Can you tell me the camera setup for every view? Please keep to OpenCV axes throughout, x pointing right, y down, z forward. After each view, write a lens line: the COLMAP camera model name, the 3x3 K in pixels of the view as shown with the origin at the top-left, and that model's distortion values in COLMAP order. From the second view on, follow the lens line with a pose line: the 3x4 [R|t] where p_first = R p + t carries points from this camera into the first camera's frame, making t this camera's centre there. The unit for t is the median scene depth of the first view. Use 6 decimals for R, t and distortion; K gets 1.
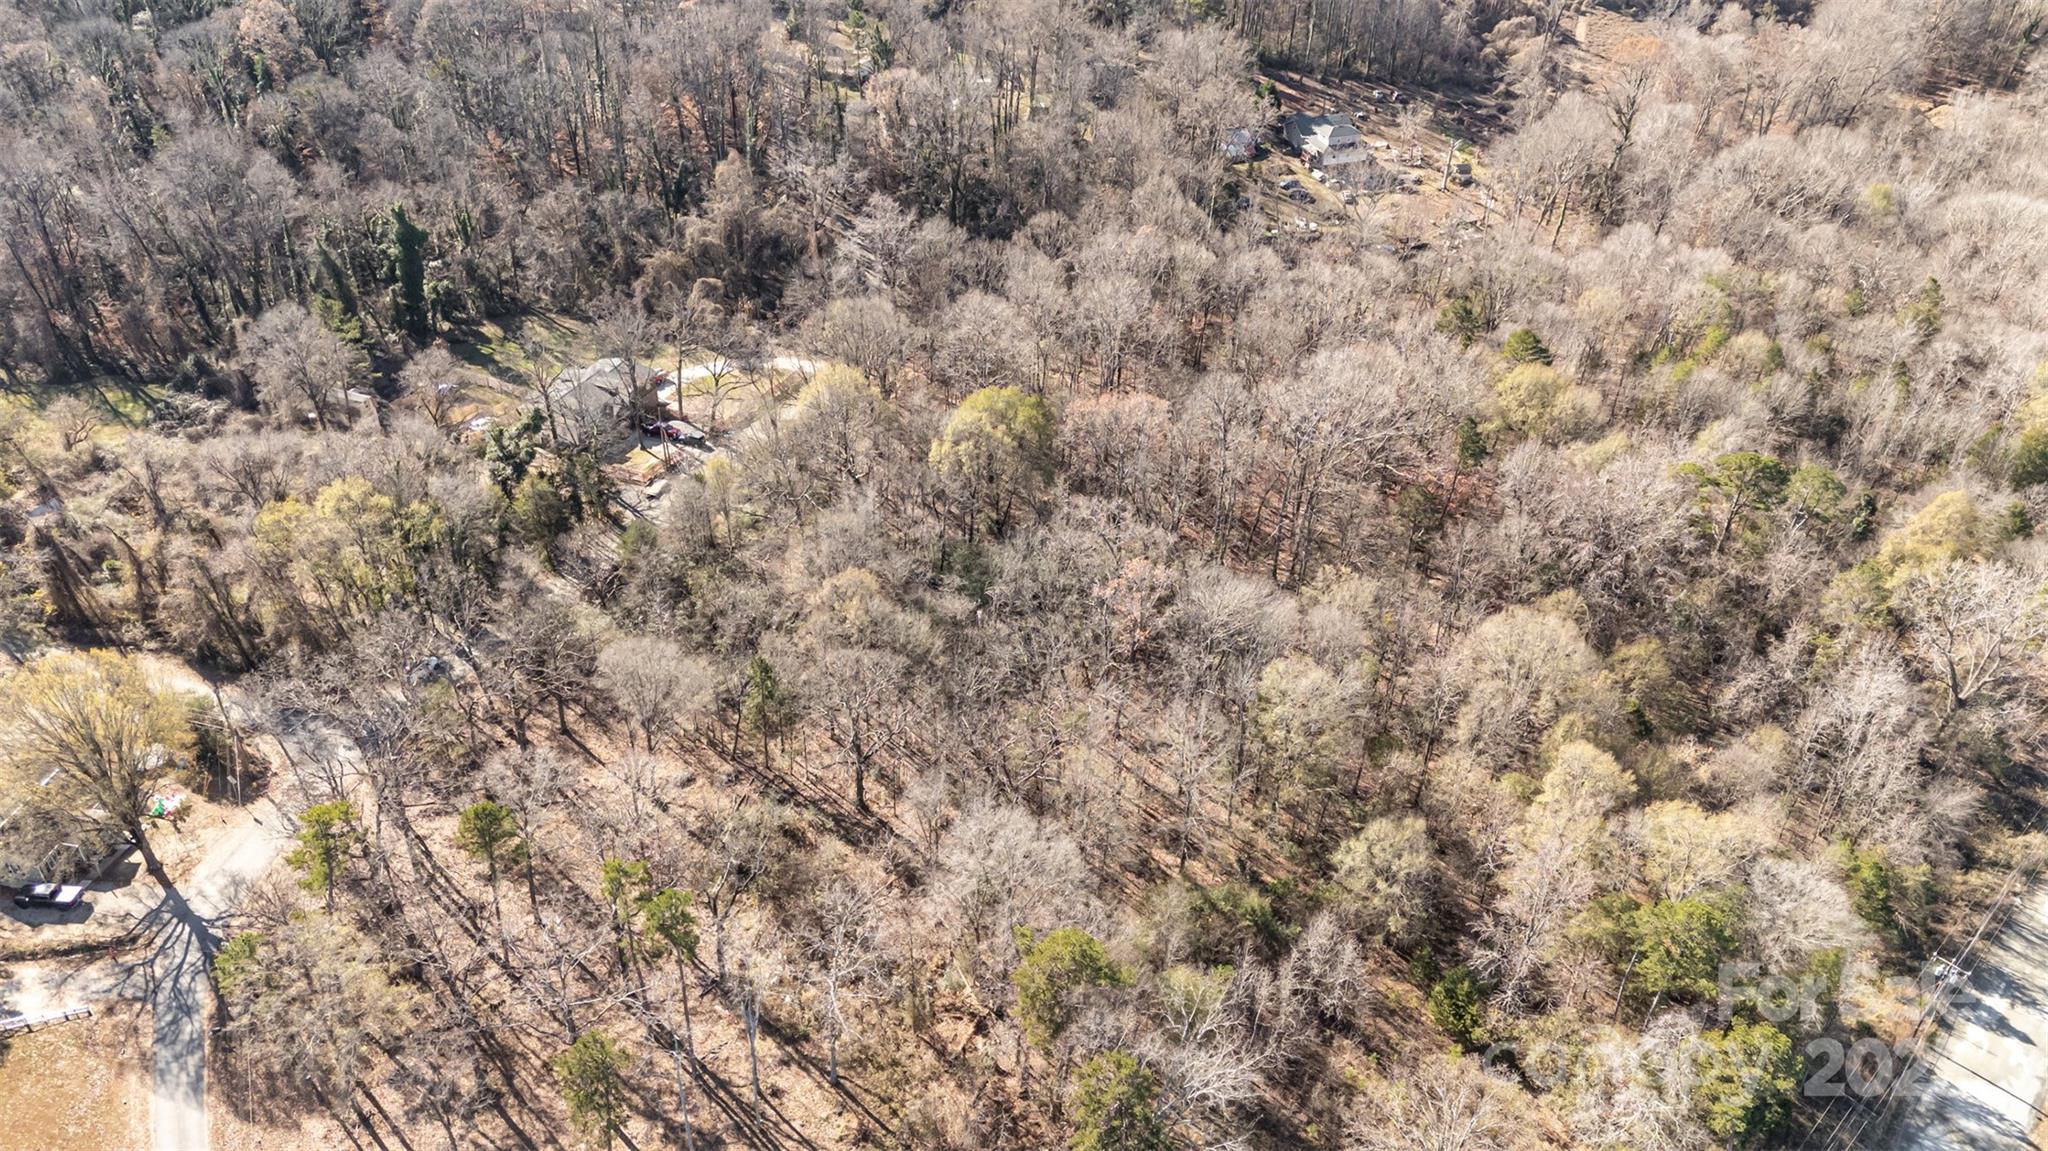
lens RADIAL K [[1518.6, 0, 1024.0], [0, 1518.6, 575.5], [0, 0, 1]] dist [0.050012, -0.005683]
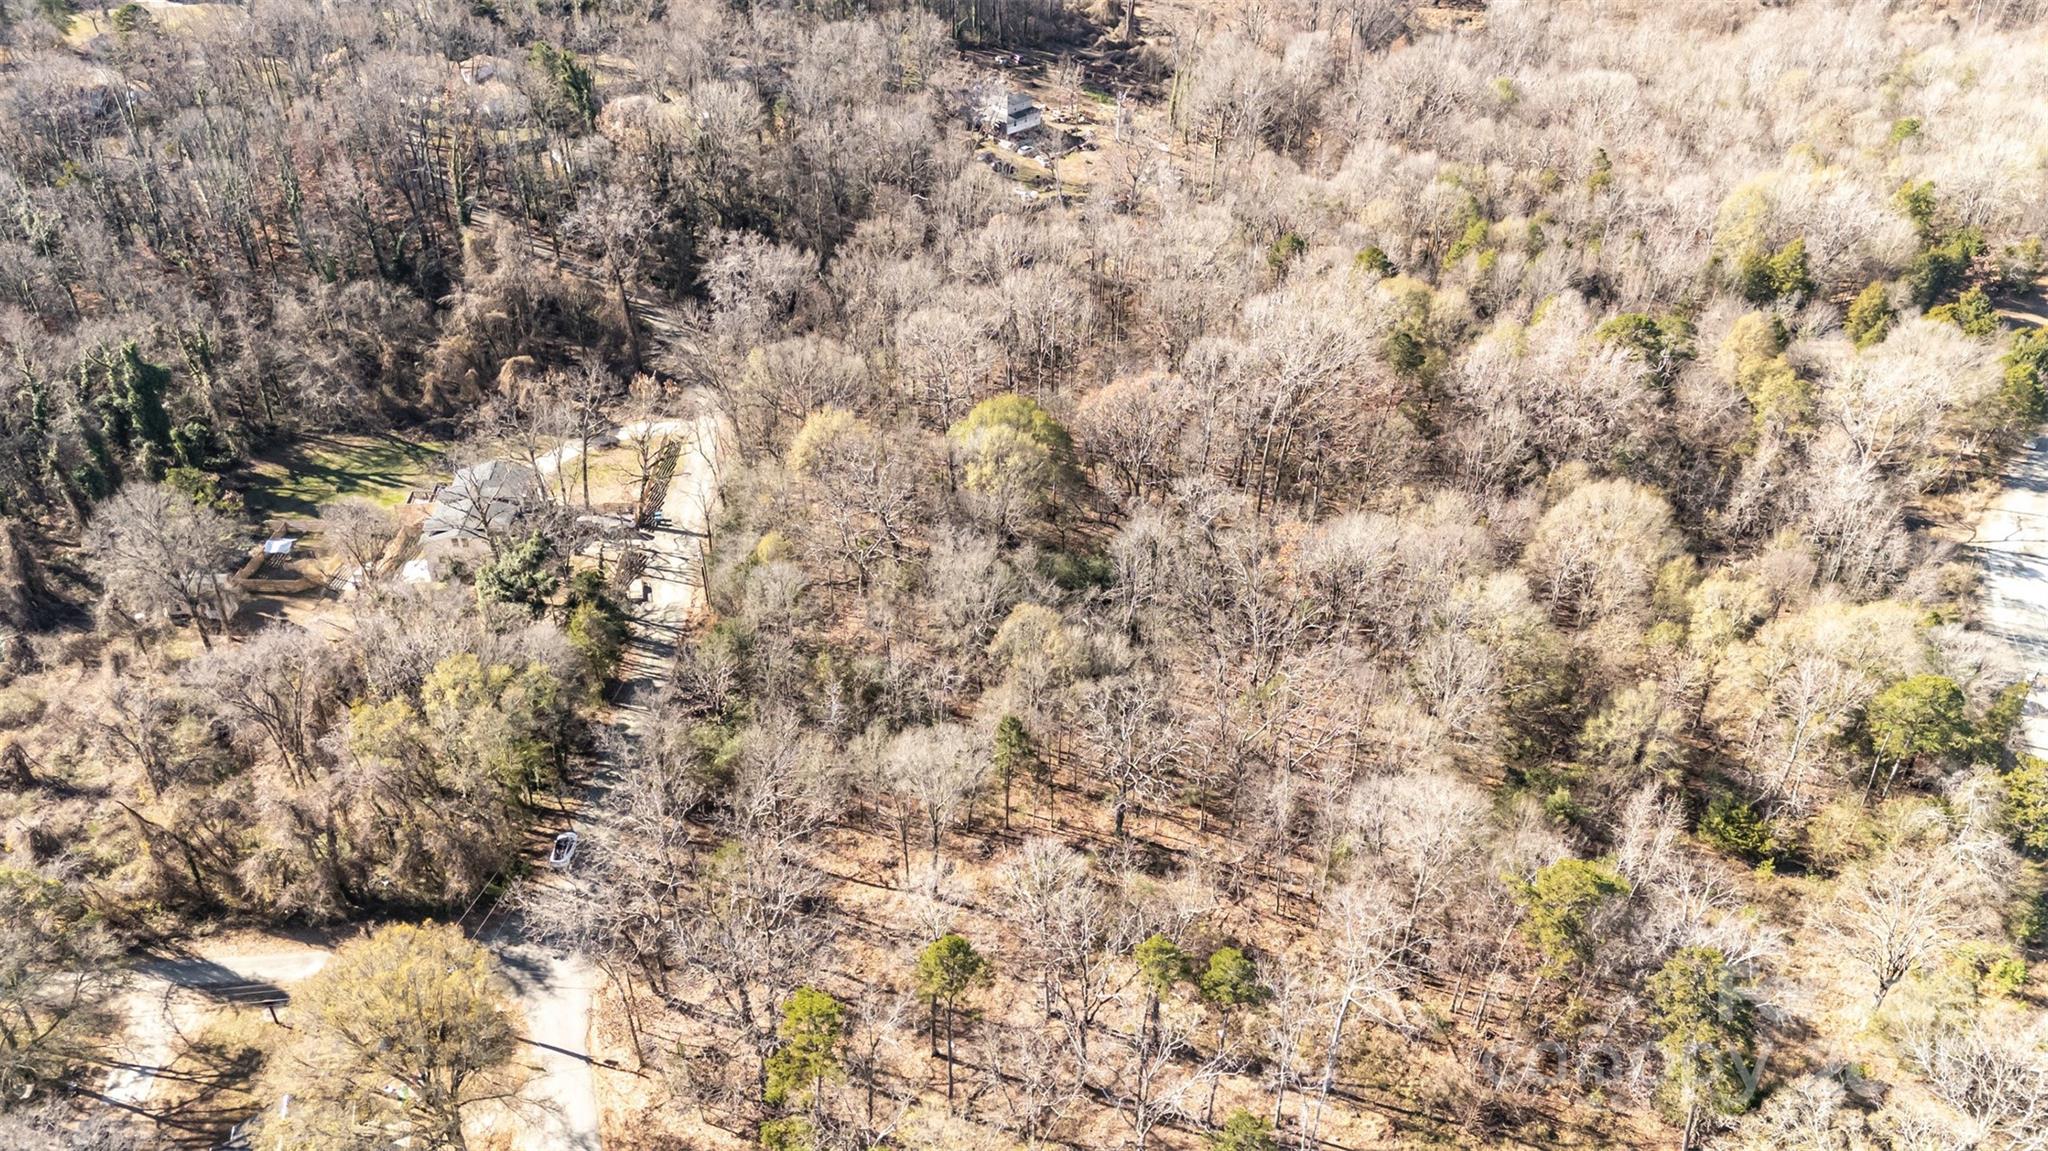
lens RADIAL K [[1518.6, 0, 1024.0], [0, 1518.6, 575.5], [0, 0, 1]] dist [0.050012, -0.005683]
pose [[0.904448, -0.250848, 0.345036, -0.279816], [0.246001, 0.967500, 0.058544, -0.050912], [-0.348508, 0.031929, 0.936762, 0.062452]]
